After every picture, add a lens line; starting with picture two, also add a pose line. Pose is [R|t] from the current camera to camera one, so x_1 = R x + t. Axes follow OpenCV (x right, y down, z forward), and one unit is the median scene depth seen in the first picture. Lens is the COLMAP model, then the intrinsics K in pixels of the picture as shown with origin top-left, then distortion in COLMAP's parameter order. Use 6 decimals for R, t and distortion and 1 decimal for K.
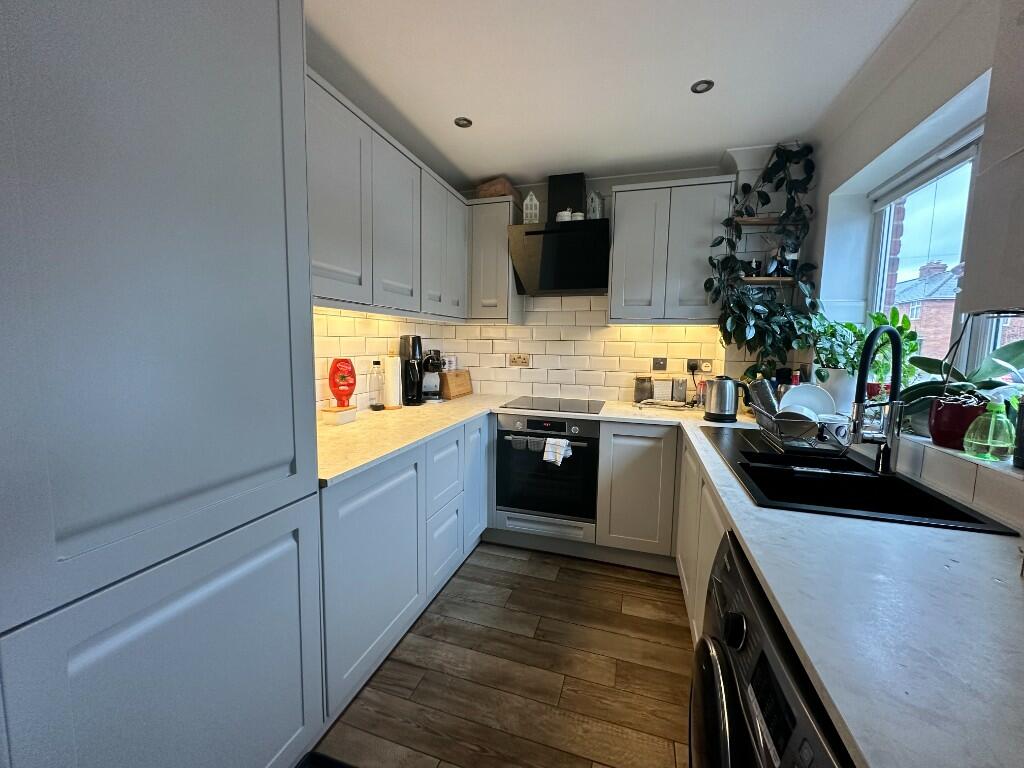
lens RADIAL K [[405.7, 0, 512.0], [0, 405.7, 384.0], [0, 0, 1]] dist [-0.000685, 0.000216]
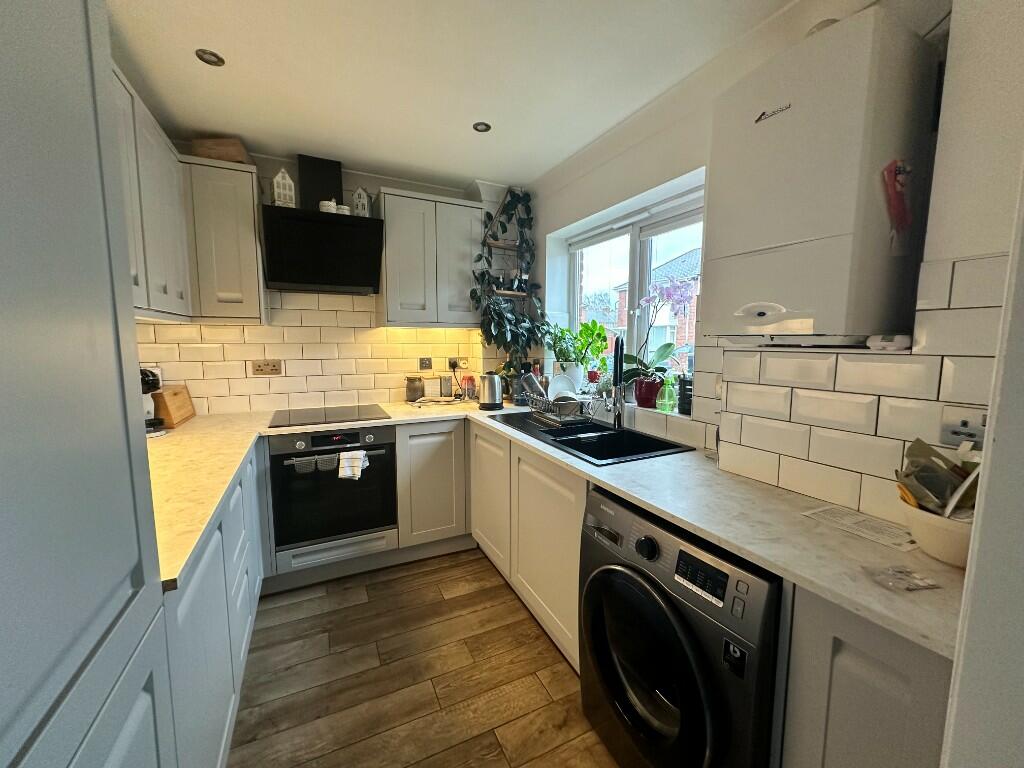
lens RADIAL K [[405.7, 0, 512.0], [0, 405.7, 384.0], [0, 0, 1]] dist [-0.000685, 0.000216]
pose [[0.727068, -0.088561, 0.680830, -0.248972], [0.078671, 0.995861, 0.045526, -0.032382], [-0.682044, 0.020461, 0.731025, 0.077009]]
